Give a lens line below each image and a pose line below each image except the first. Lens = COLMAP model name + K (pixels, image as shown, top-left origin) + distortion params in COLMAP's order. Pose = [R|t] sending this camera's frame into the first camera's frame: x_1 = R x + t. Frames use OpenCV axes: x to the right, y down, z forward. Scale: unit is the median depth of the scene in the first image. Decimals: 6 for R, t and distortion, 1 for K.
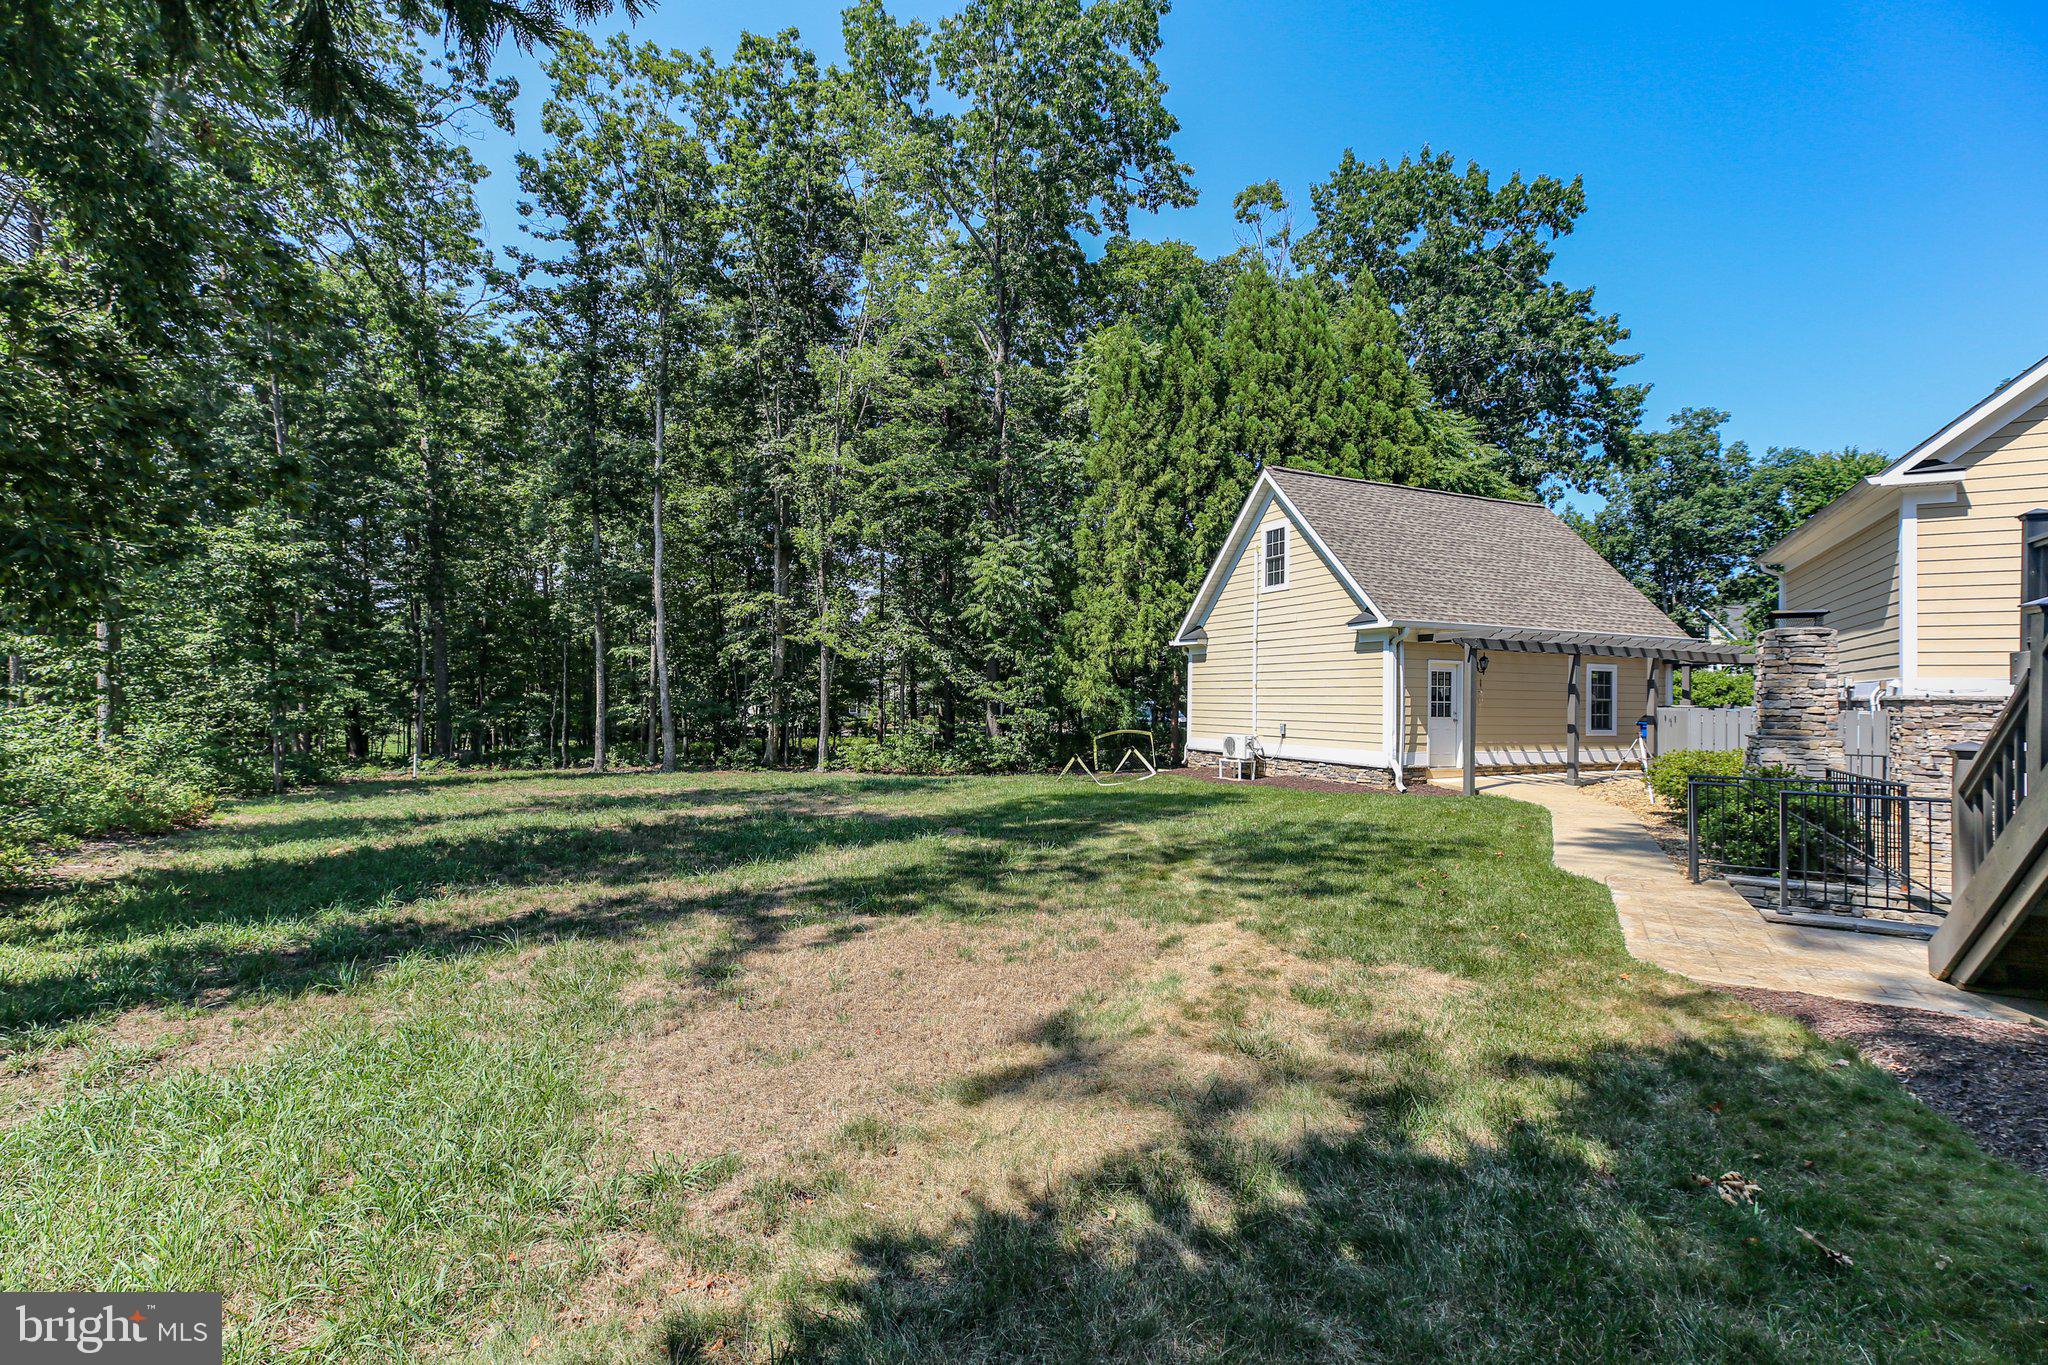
lens RADIAL K [[938.2, 0, 1013.3], [0, 938.2, 683.7], [0, 0, 1]] dist [-0.013072, 0.000756]
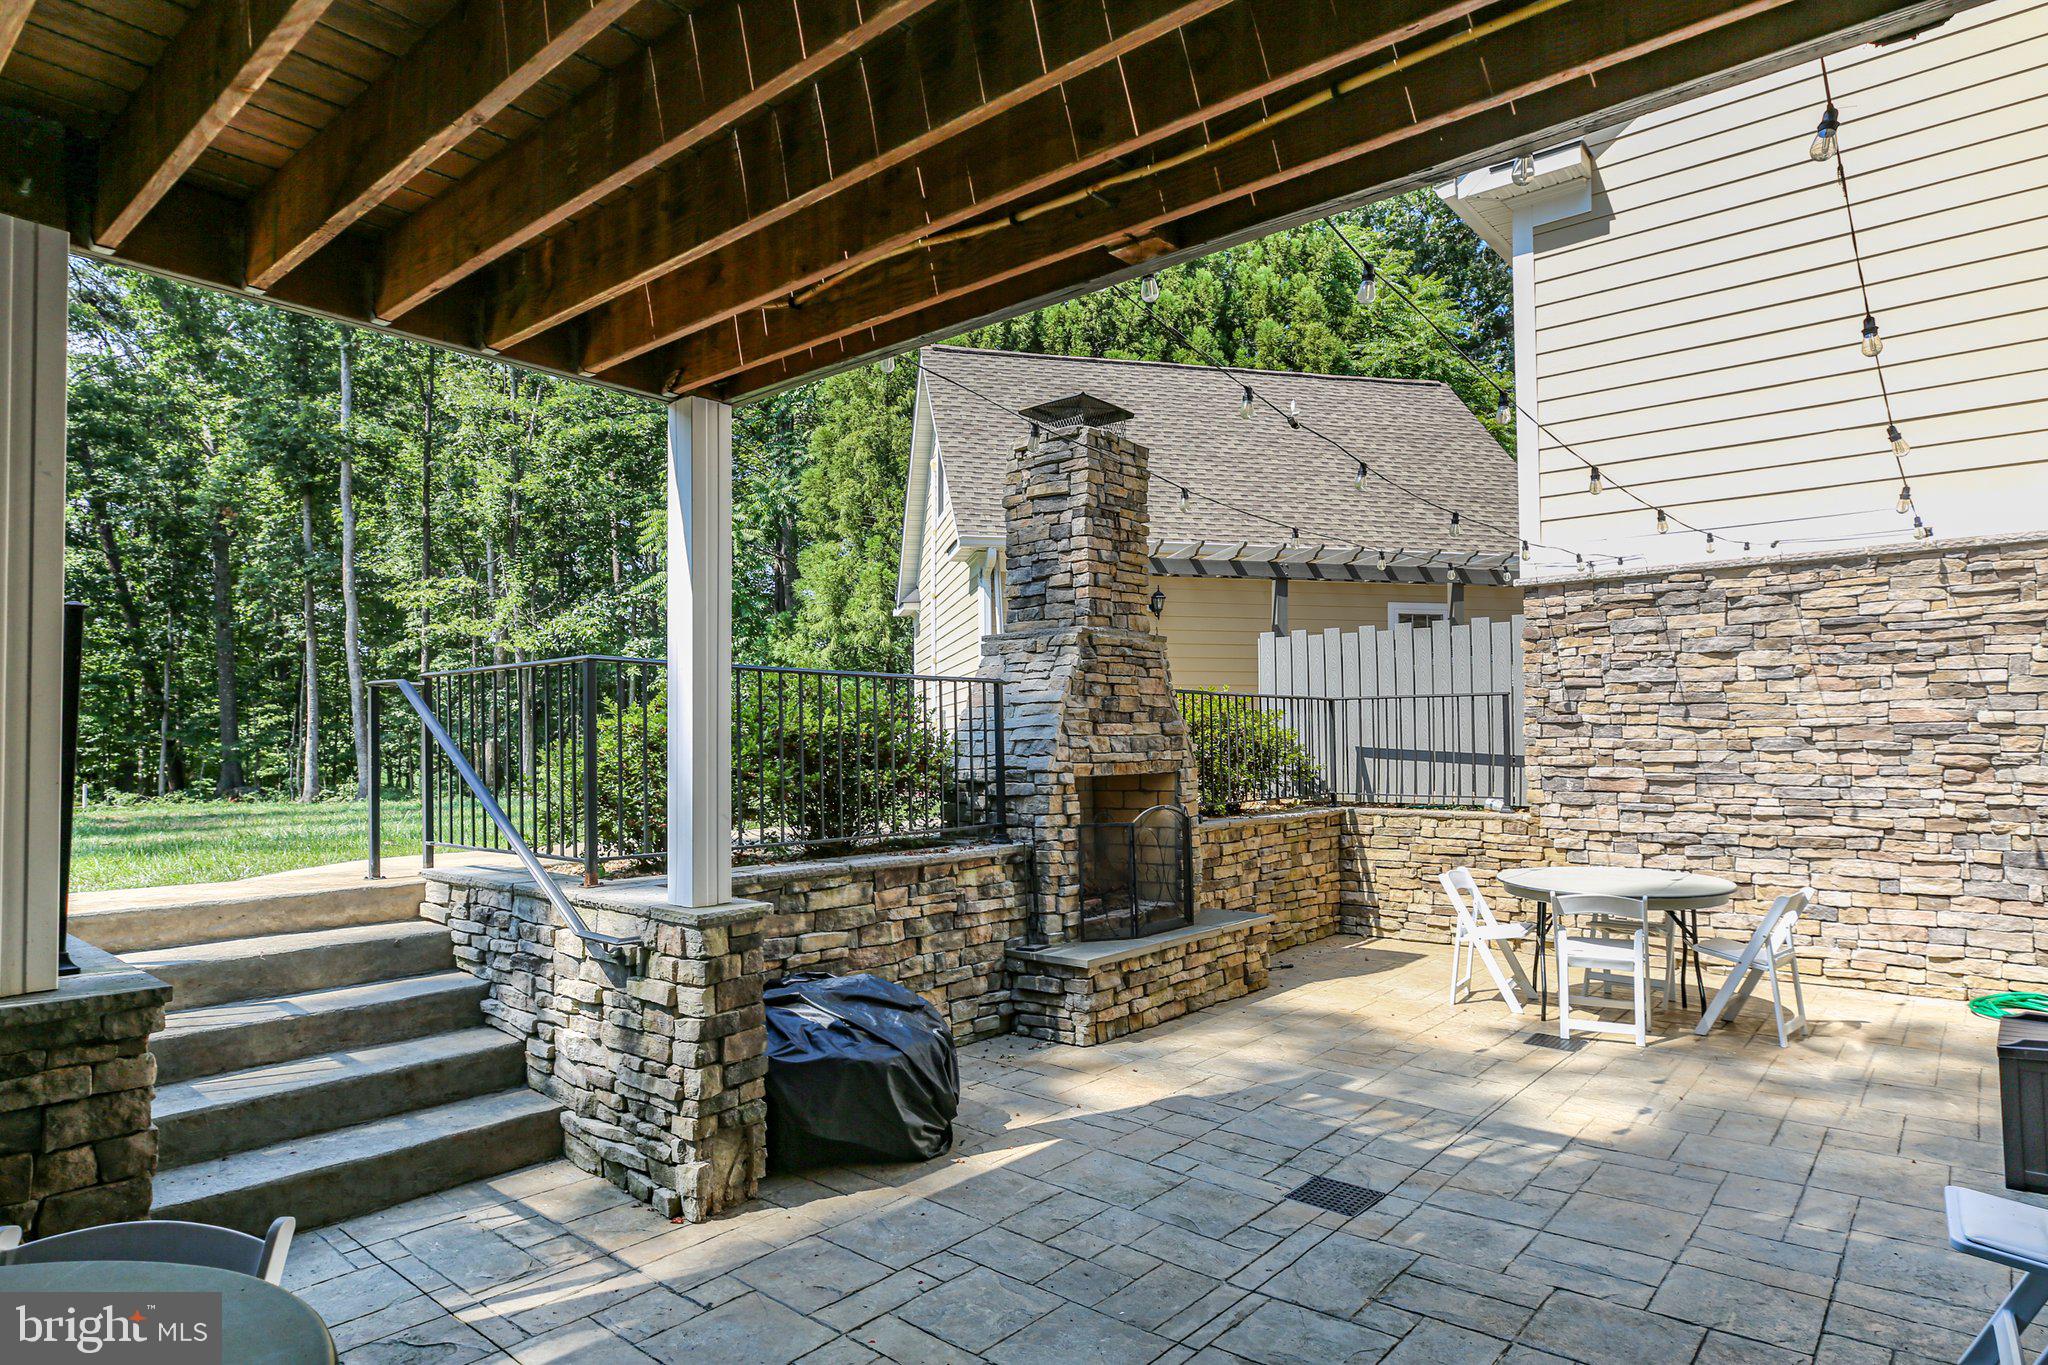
lens RADIAL K [[1136.5, 0, 1025.0], [0, 1136.5, 699.2], [0, 0, 1]] dist [-0.001427, 0.004016]
pose [[0.984505, -0.029796, -0.172804, 0.404815], [0.025622, 0.999325, -0.026335, 0.047629], [0.173472, 0.021499, 0.984604, 0.153321]]
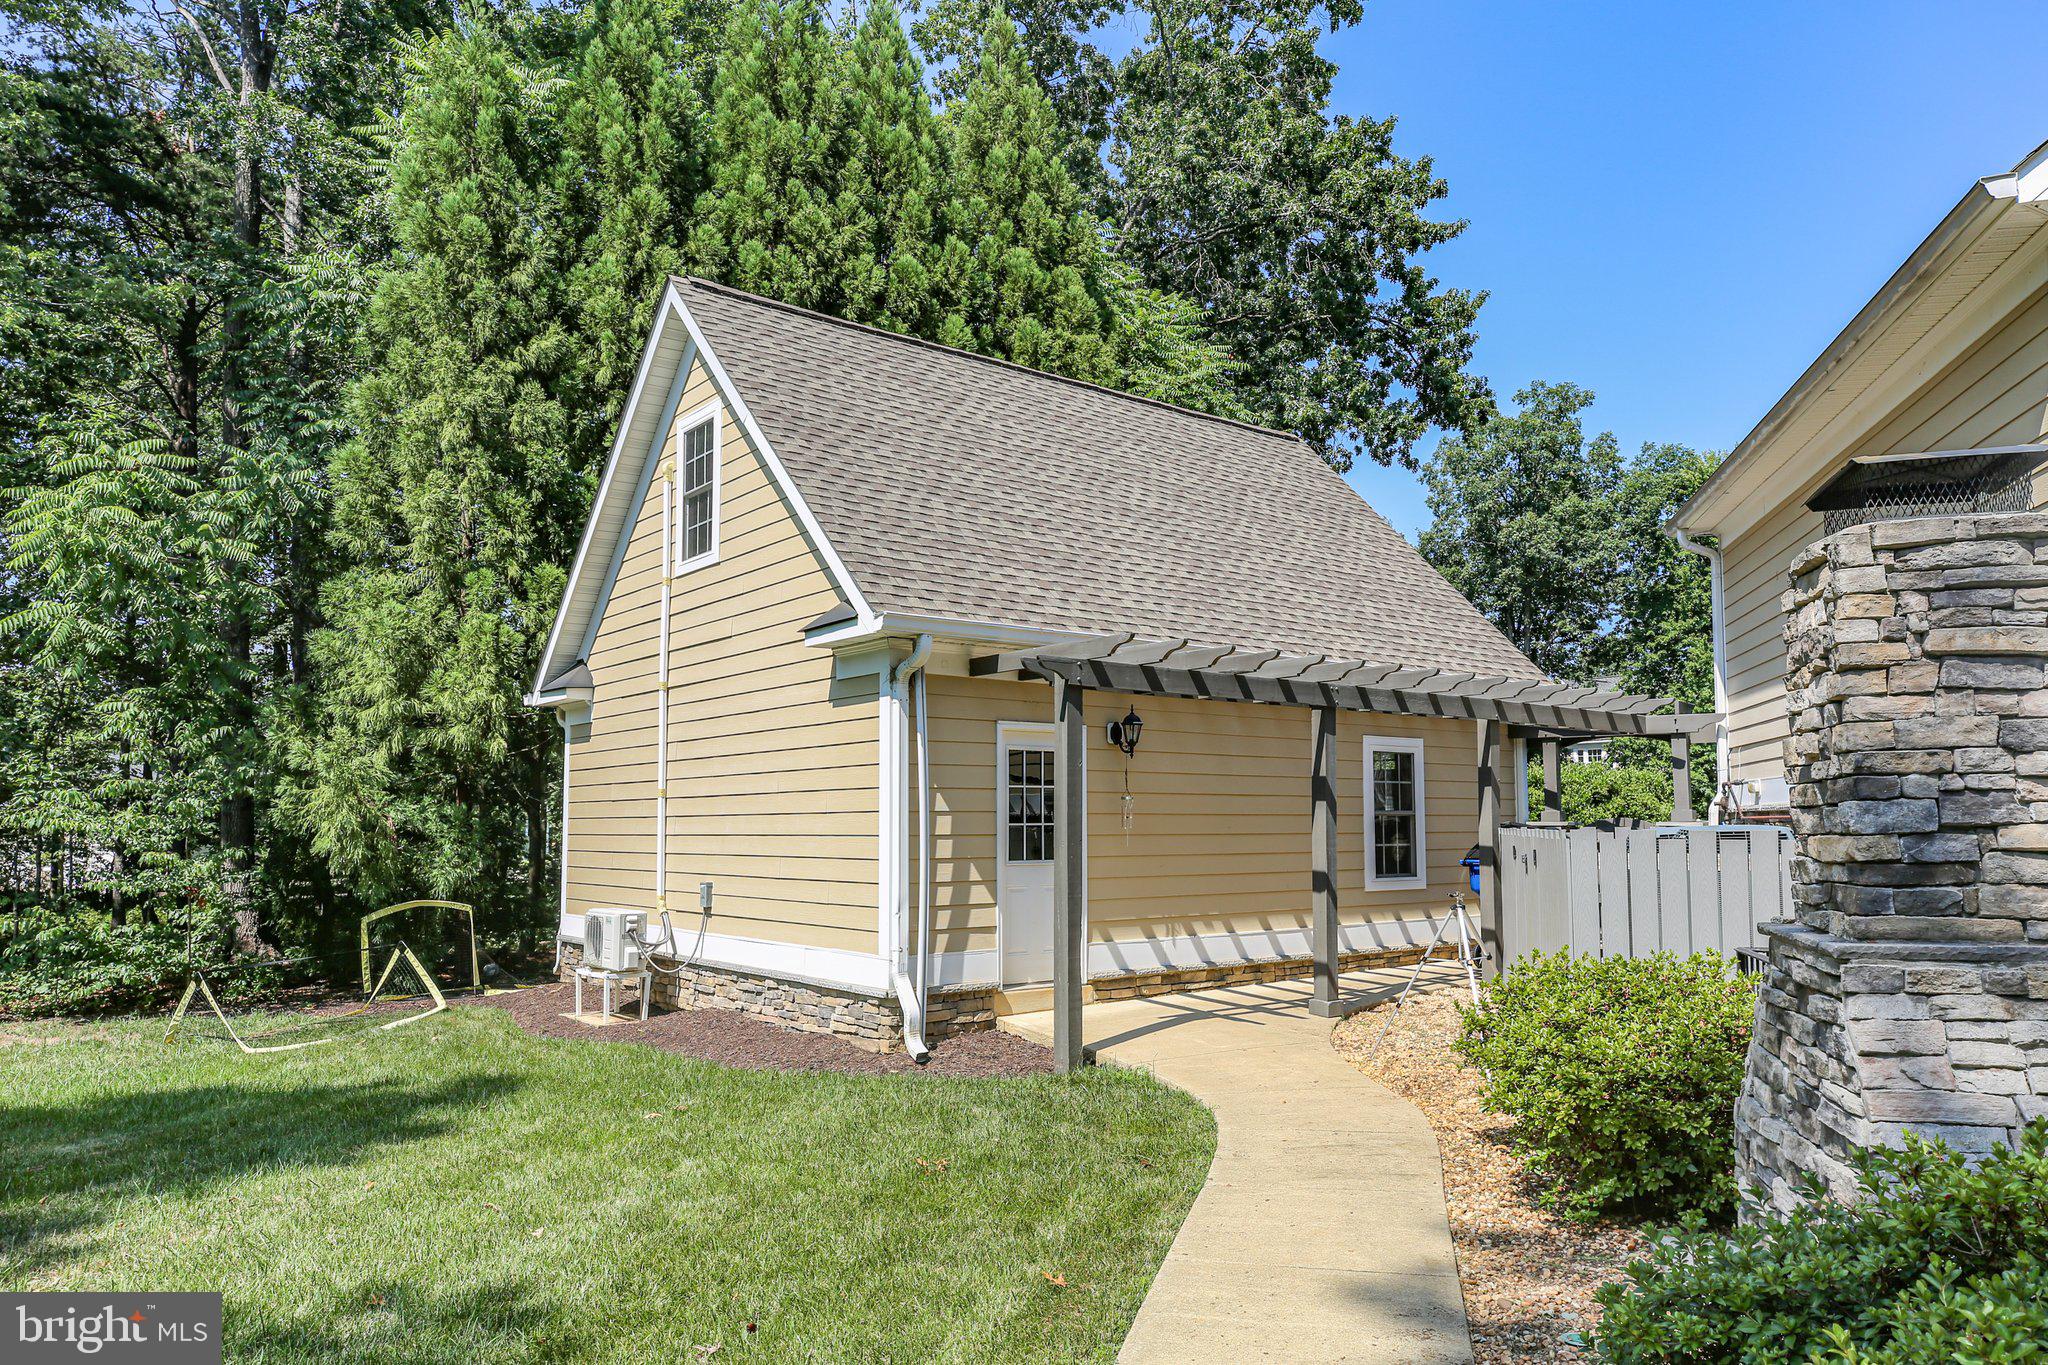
lens RADIAL K [[1393.8, 0, 1012.8], [0, 1393.8, 734.4], [0, 0, 1]] dist [0.011396, 0.000579]
pose [[0.966052, -0.000595, 0.258348, 0.213566], [0.012875, 0.998866, -0.045844, 0.005980], [-0.258028, 0.047614, 0.964964, 0.300118]]
